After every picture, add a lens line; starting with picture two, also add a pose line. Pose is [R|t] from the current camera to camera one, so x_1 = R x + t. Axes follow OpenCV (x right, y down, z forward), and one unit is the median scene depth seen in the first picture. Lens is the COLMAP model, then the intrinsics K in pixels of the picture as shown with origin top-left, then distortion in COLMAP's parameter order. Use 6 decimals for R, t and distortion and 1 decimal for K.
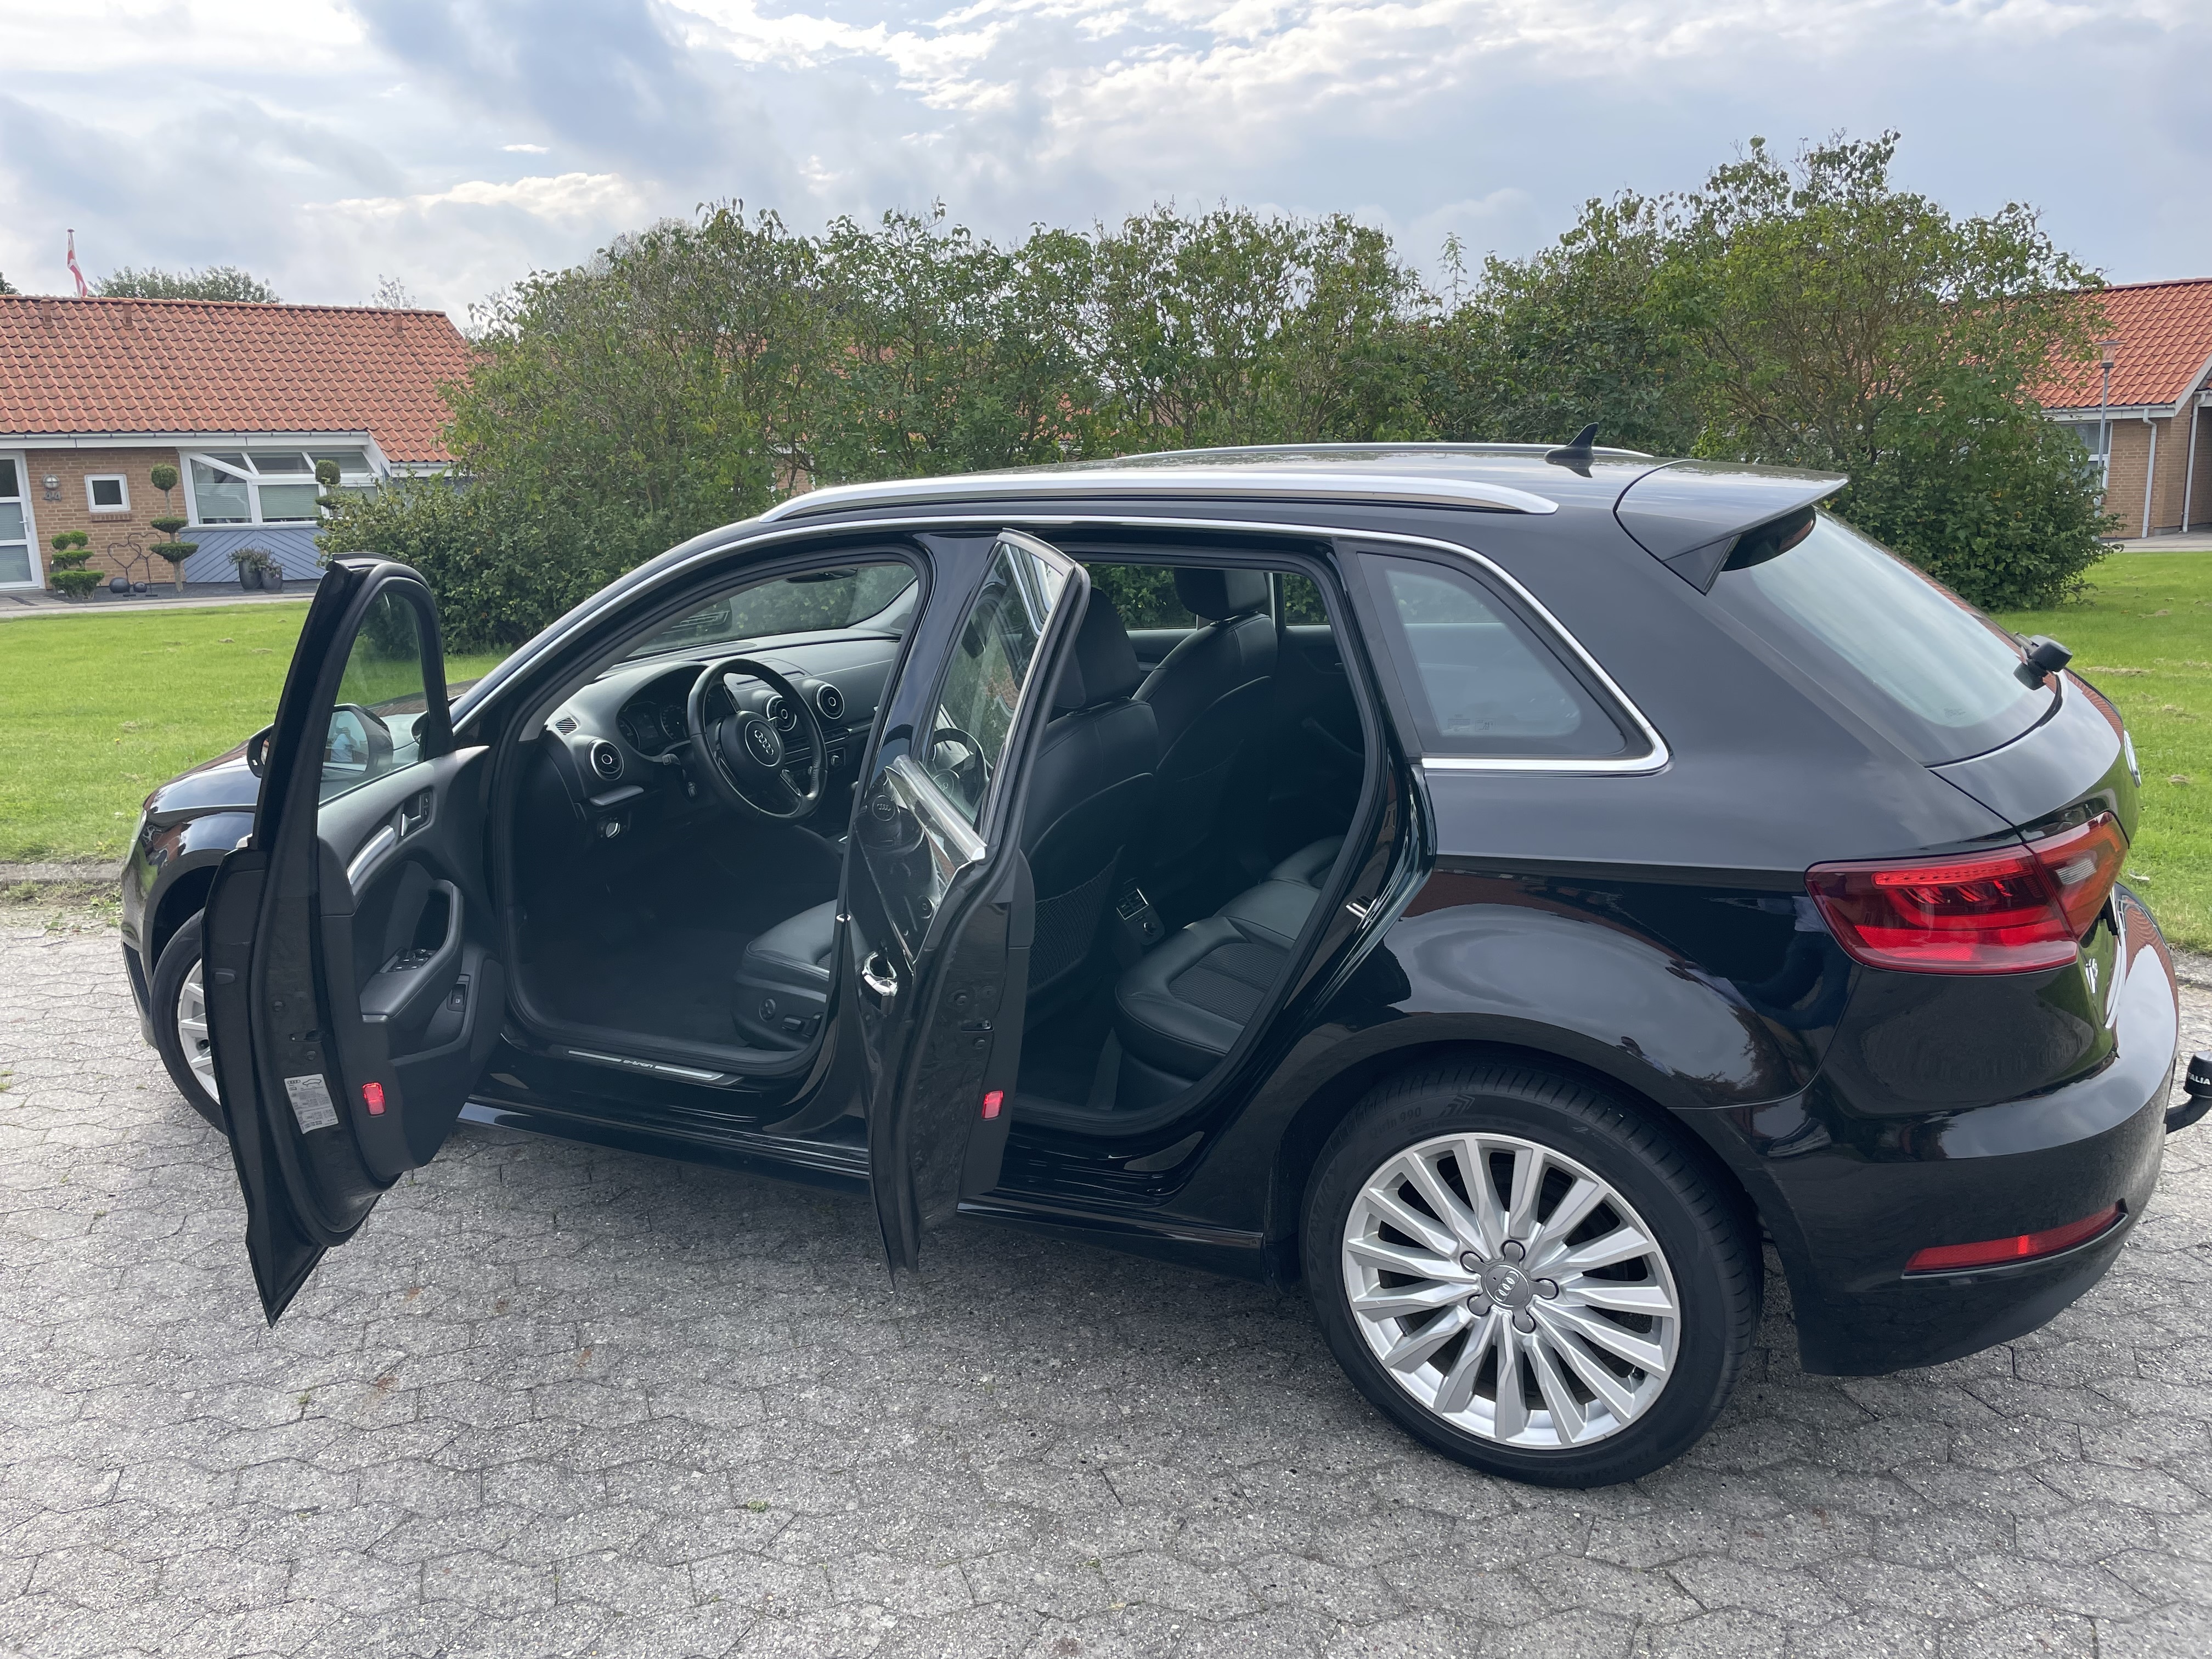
lens RADIAL K [[1675.9, 0, 1106.0], [0, 1675.9, 829.5], [0, 0, 1]] dist [0.121247, -0.169816]
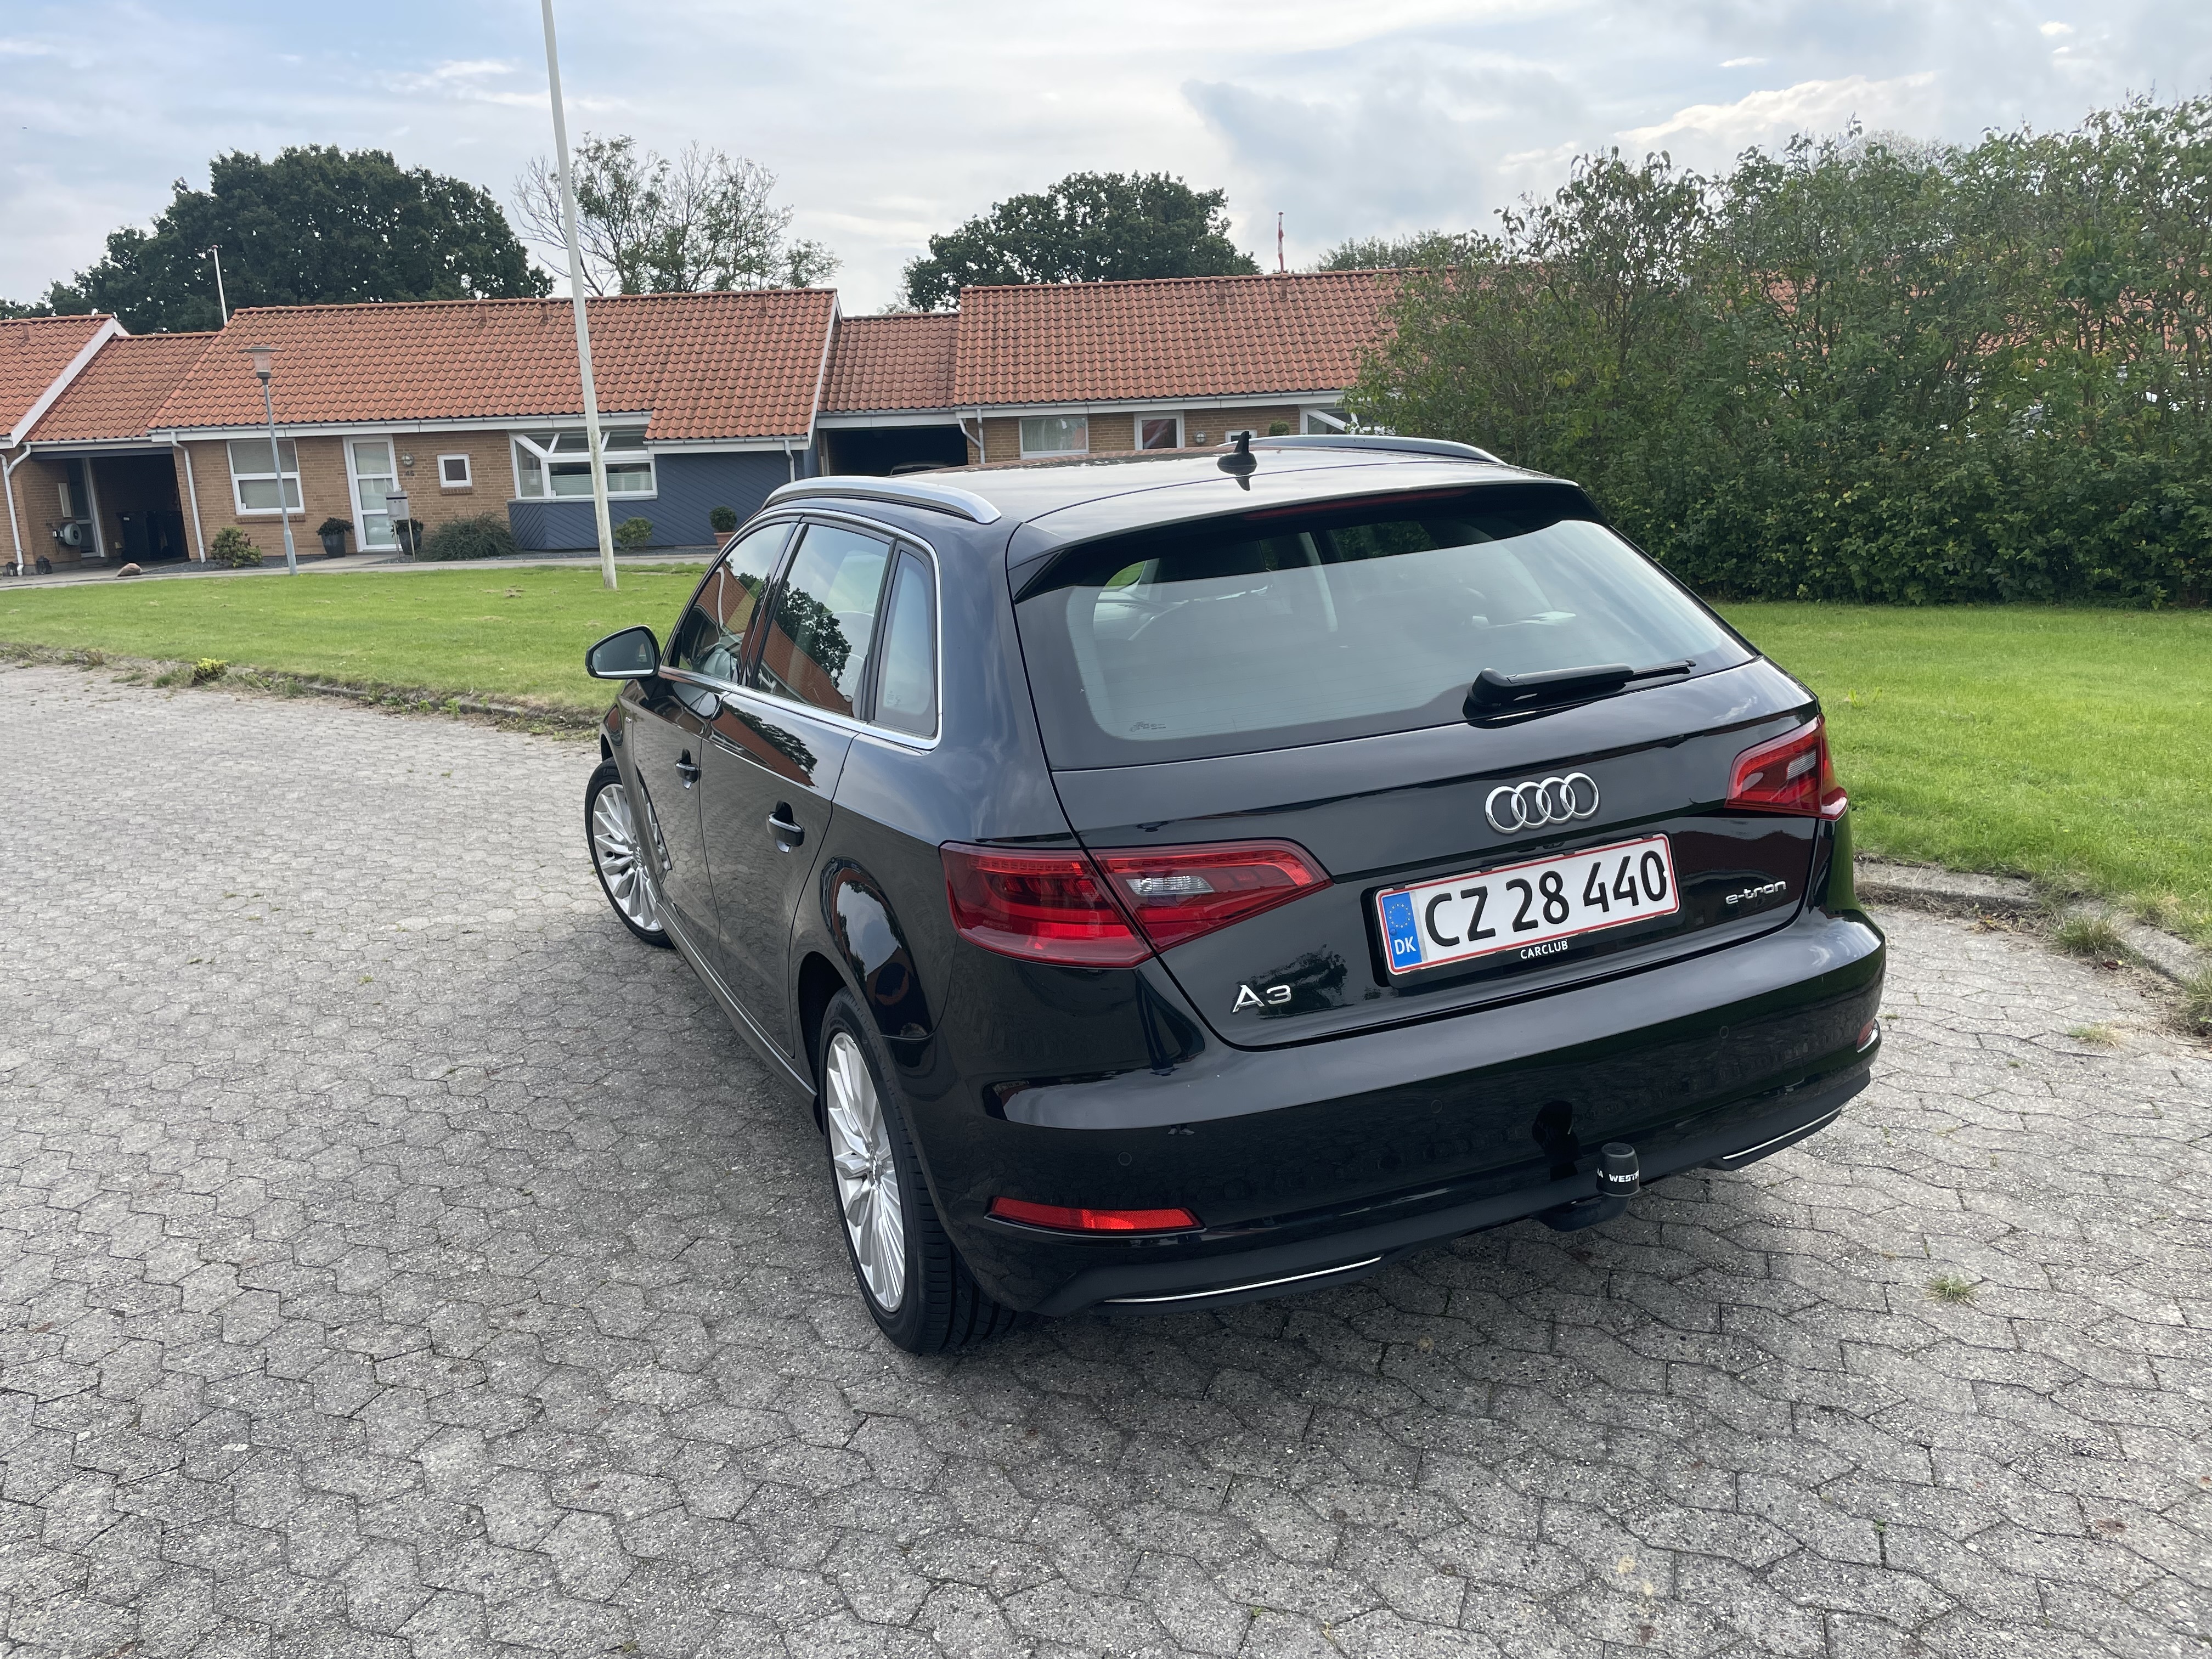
lens RADIAL K [[1715.8, 0, 1106.0], [0, 1715.8, 829.5], [0, 0, 1]] dist [0.076087, -0.102234]
pose [[0.778491, 0.130254, -0.613991, 0.202531], [-0.111234, 0.991377, 0.069278, -0.012878], [0.617720, 0.014365, 0.786267, 0.027242]]
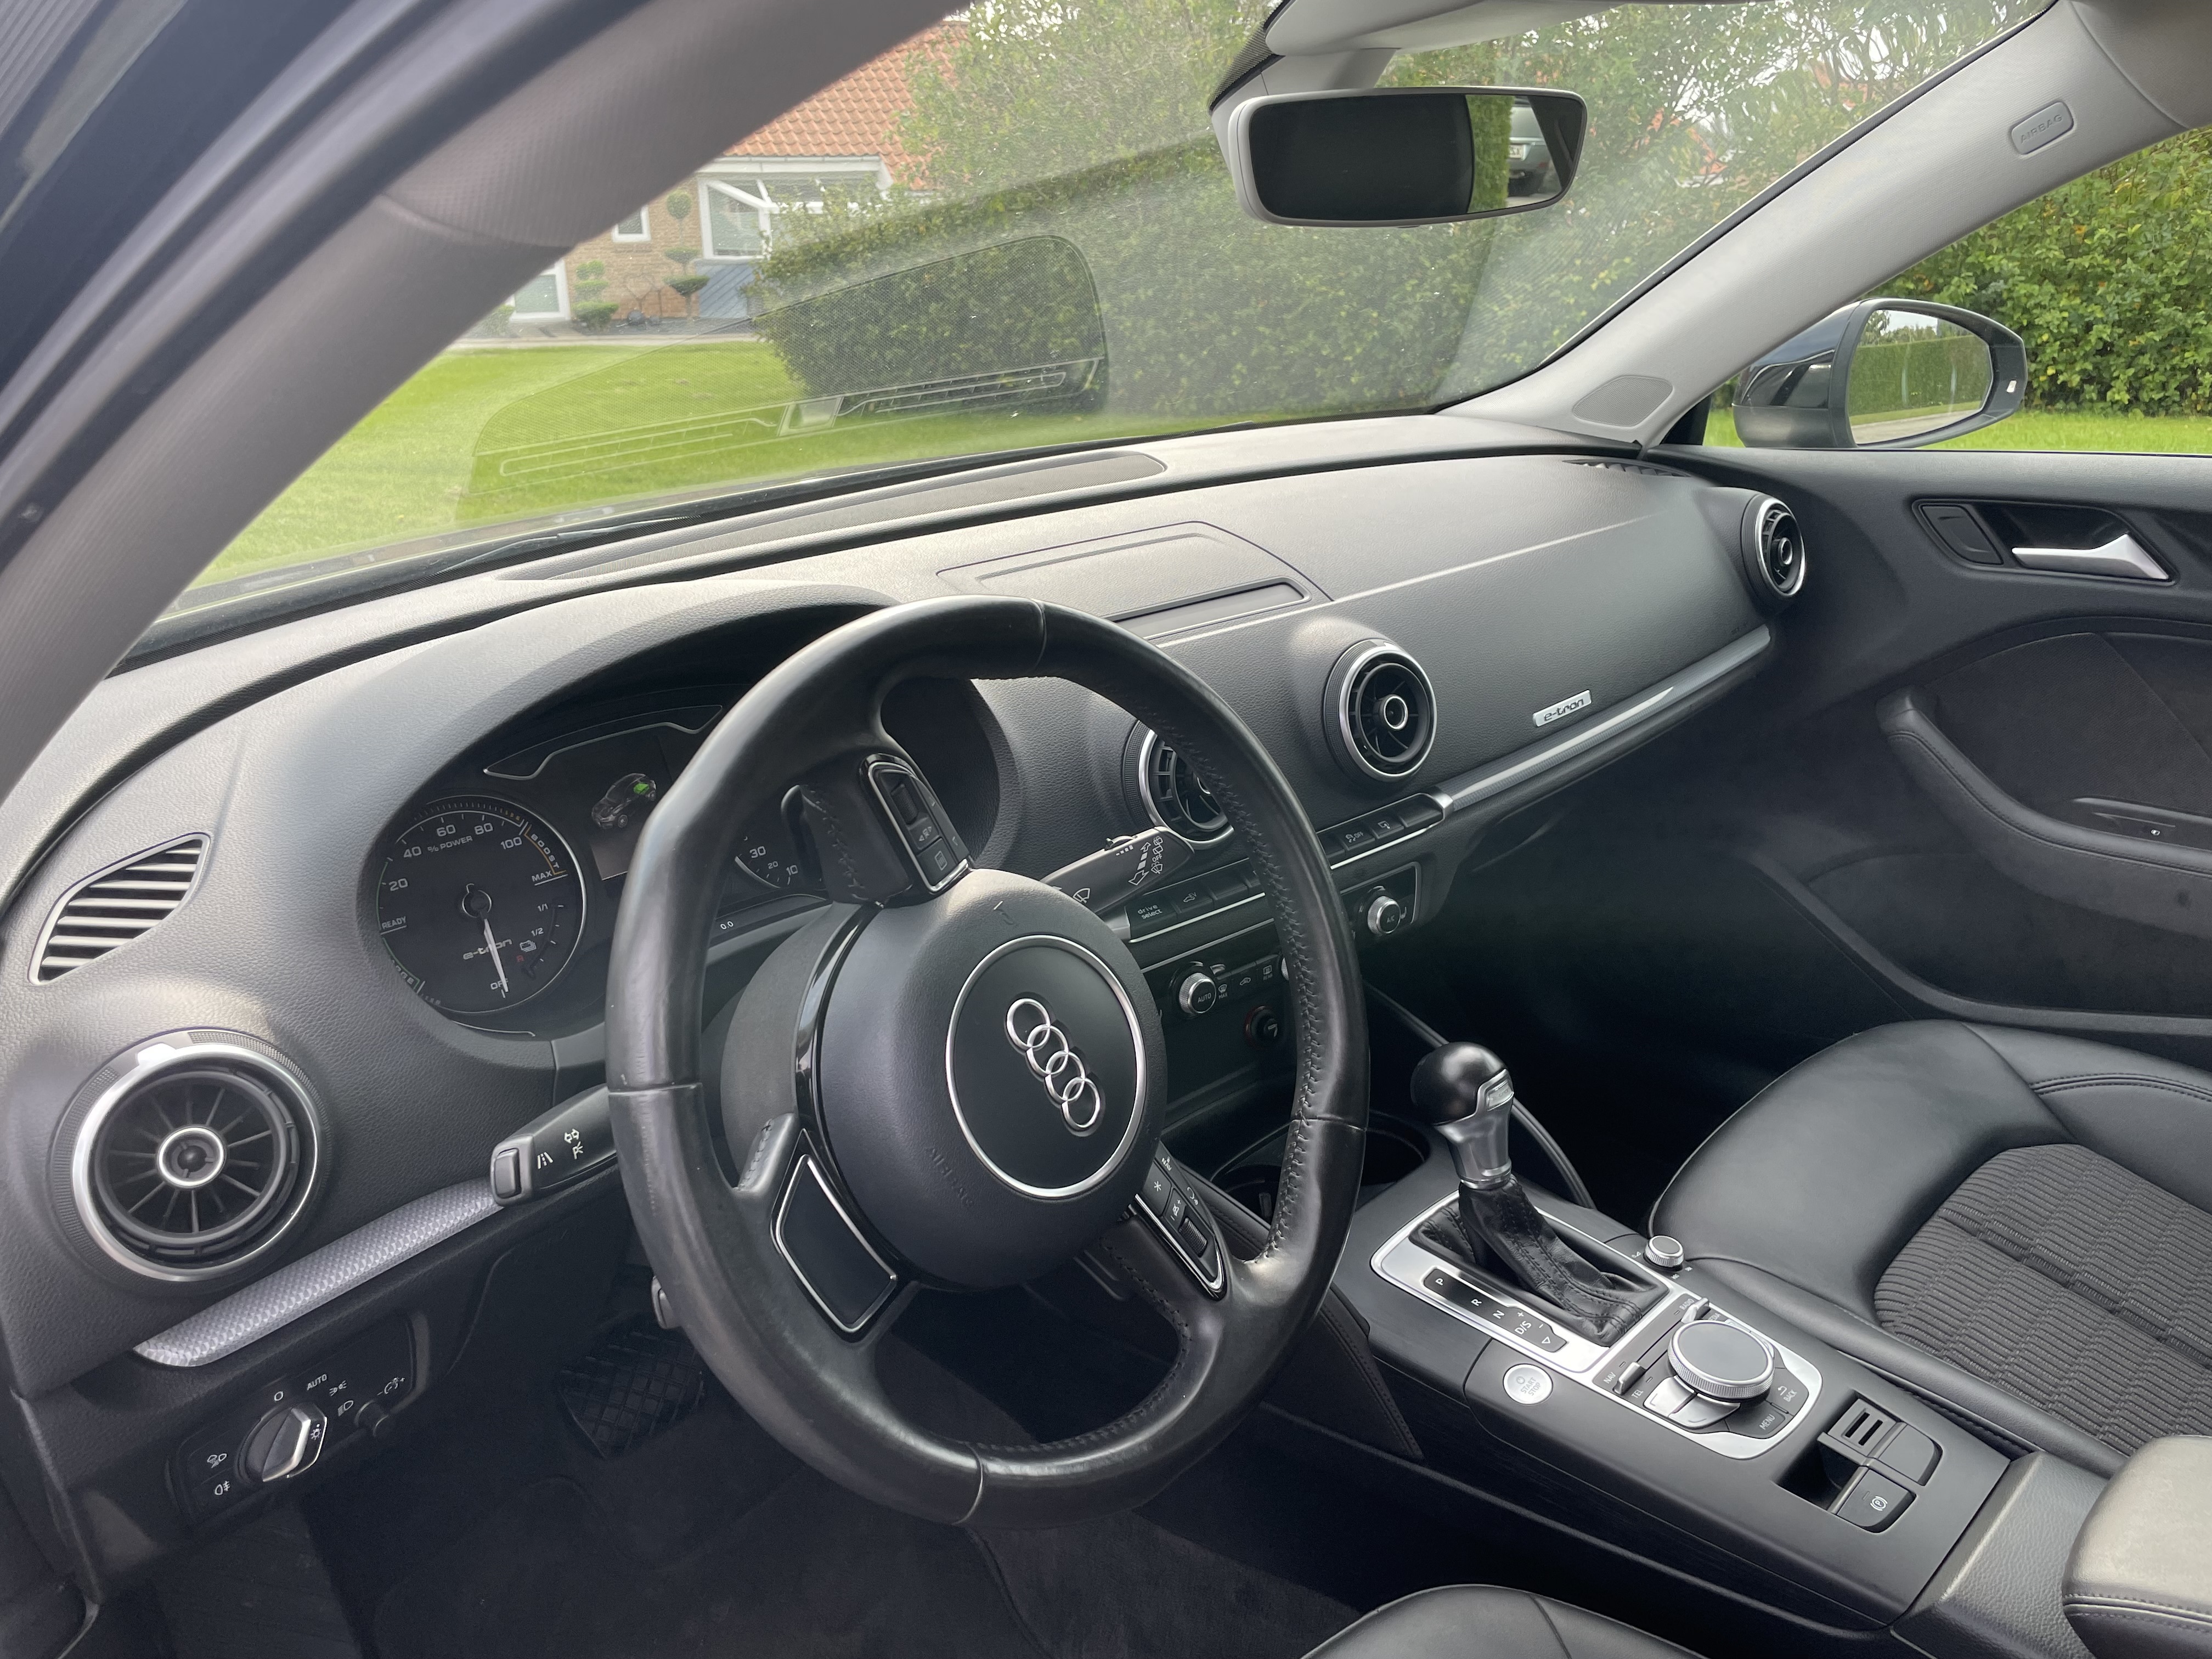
lens RADIAL K [[1665.5, 0, 1106.0], [0, 1665.5, 829.5], [0, 0, 1]] dist [0.073541, -0.101808]
pose [[0.955117, 0.110416, -0.274881, -0.040557], [-0.071419, 0.986395, 0.148067, -0.028678], [0.287490, -0.121790, 0.950009, 0.224959]]
